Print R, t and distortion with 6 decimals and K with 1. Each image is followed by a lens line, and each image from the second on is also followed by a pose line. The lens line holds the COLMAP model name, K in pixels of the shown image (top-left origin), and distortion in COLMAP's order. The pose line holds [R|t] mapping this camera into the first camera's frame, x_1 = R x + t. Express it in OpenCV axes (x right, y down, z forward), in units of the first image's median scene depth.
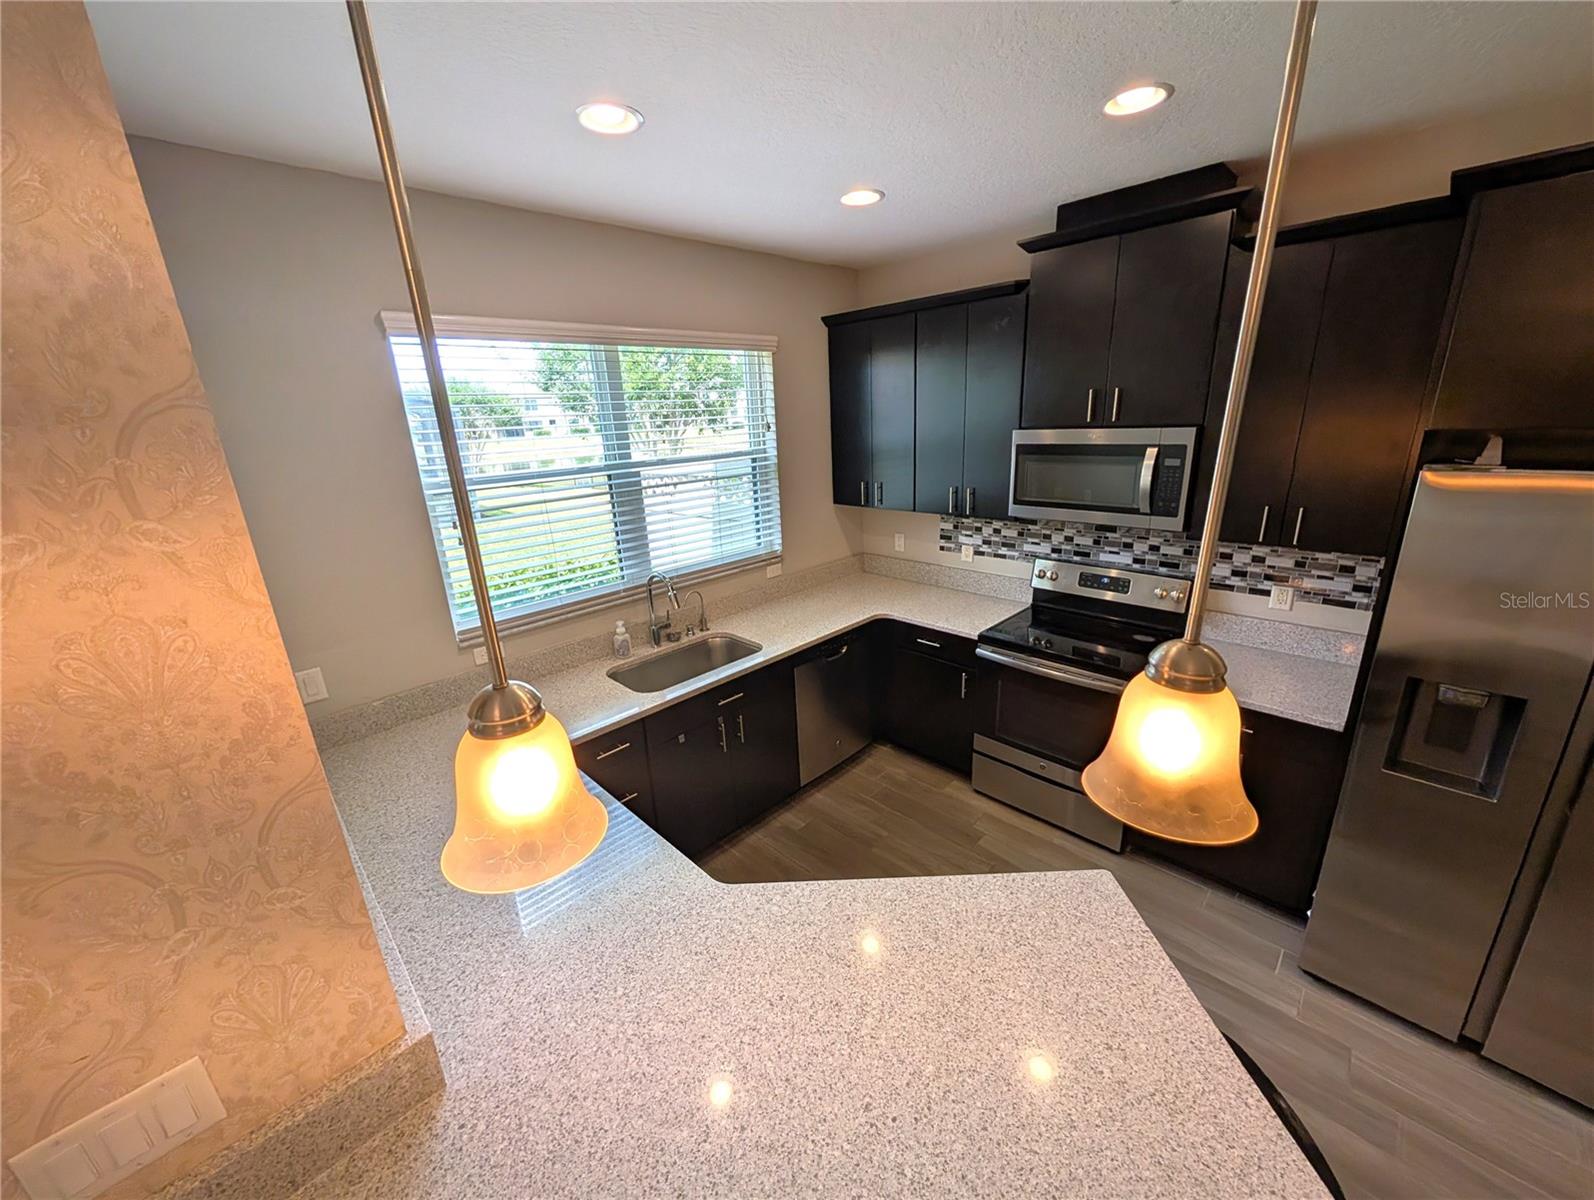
lens RADIAL K [[610.2, 0, 804.5], [0, 610.2, 596.7], [0, 0, 1]] dist [-0.000685, -0.000978]
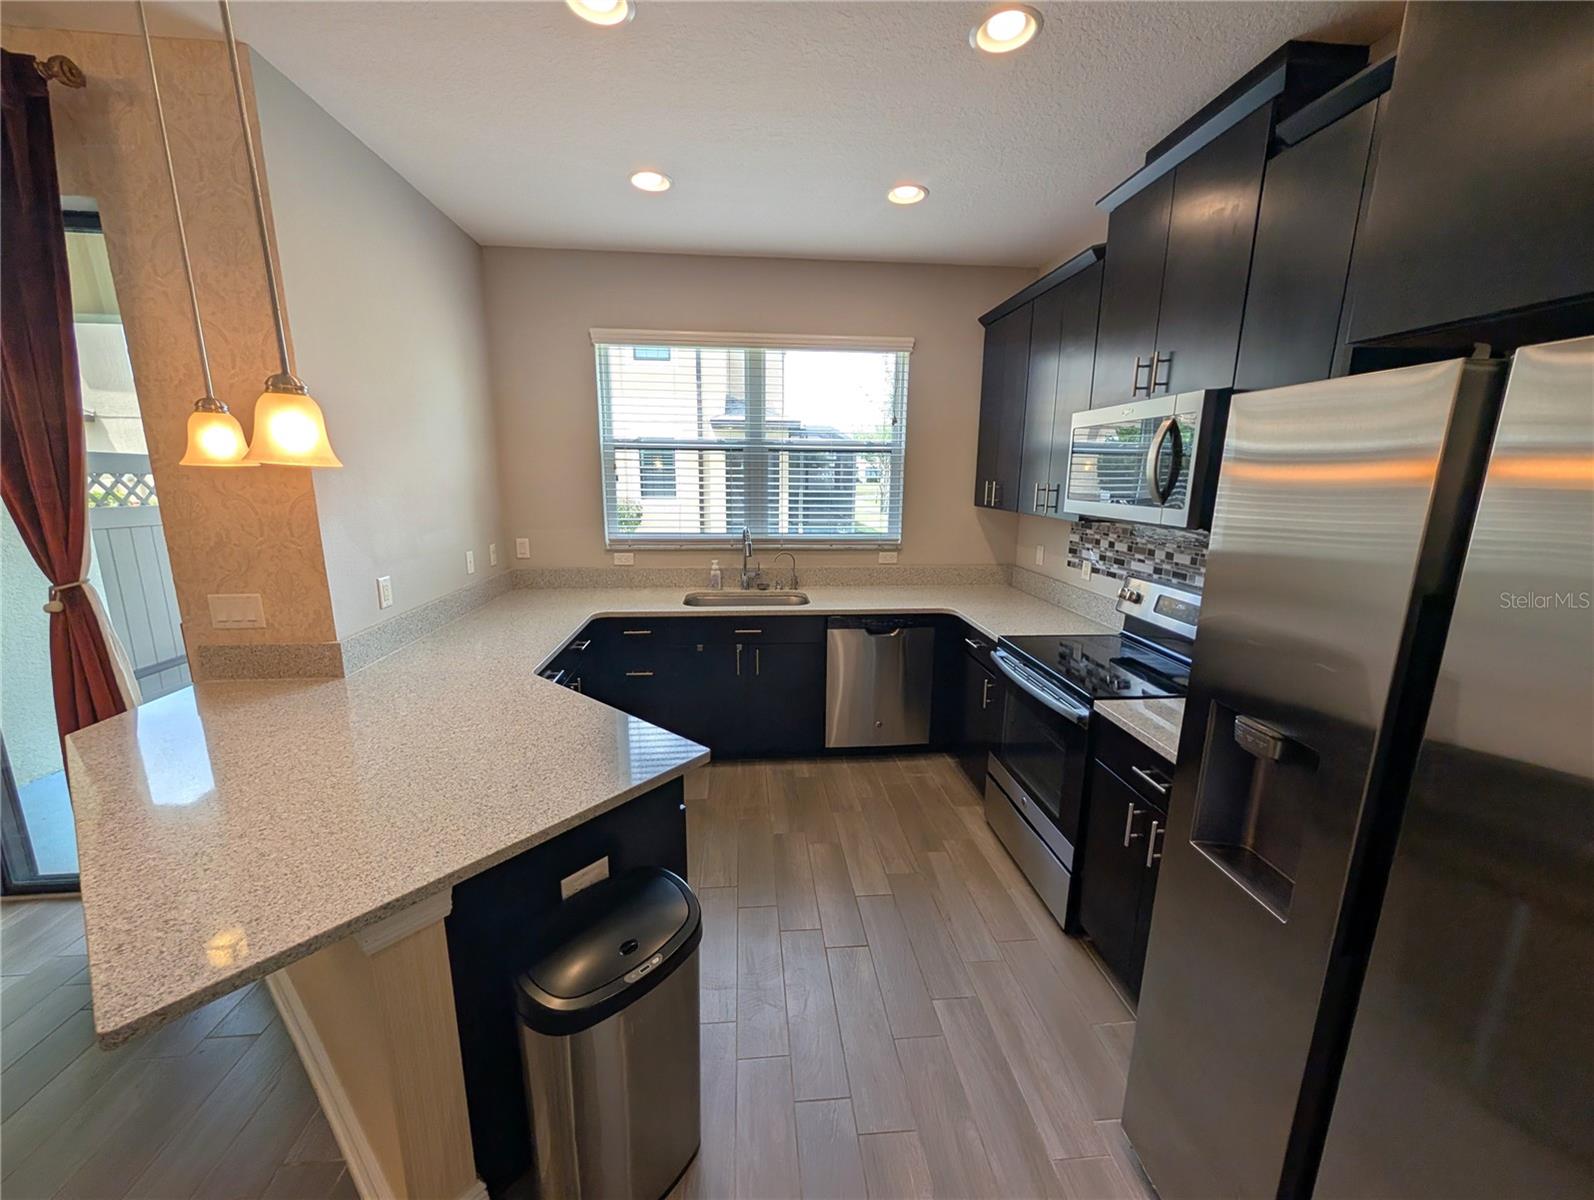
lens RADIAL K [[610.2, 0, 785.3], [0, 610.2, 592.2], [0, 0, 1]] dist [-0.000685, -0.000978]
pose [[0.762621, 0.181197, -0.620949, 0.505105], [-0.230062, 0.973175, 0.001426, 0.058007], [0.604550, 0.141769, 0.783850, 0.078929]]
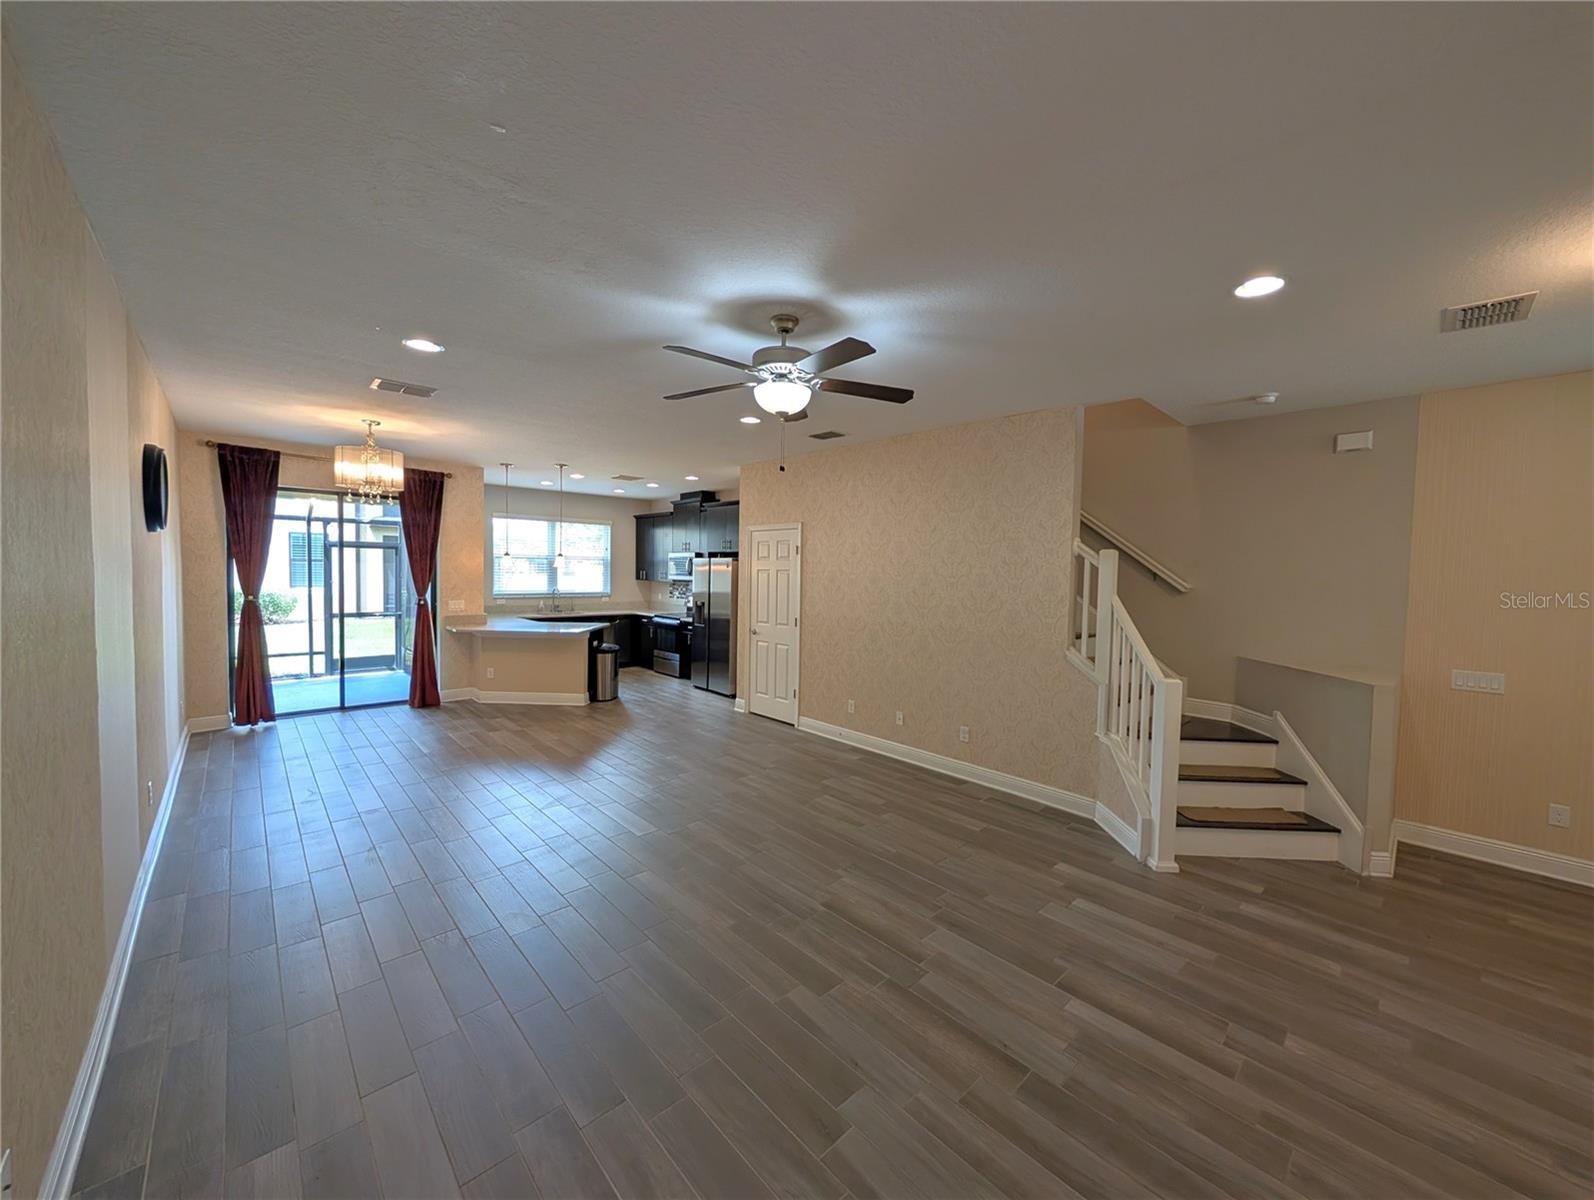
lens RADIAL K [[610.2, 0, 796.0], [0, 610.2, 594.5], [0, 0, 1]] dist [-0.000685, -0.000978]
pose [[0.997441, 0.064763, -0.030270, 0.940962], [-0.070368, 0.964120, -0.255970, 0.615739], [0.012606, 0.257445, 0.966211, -1.763818]]
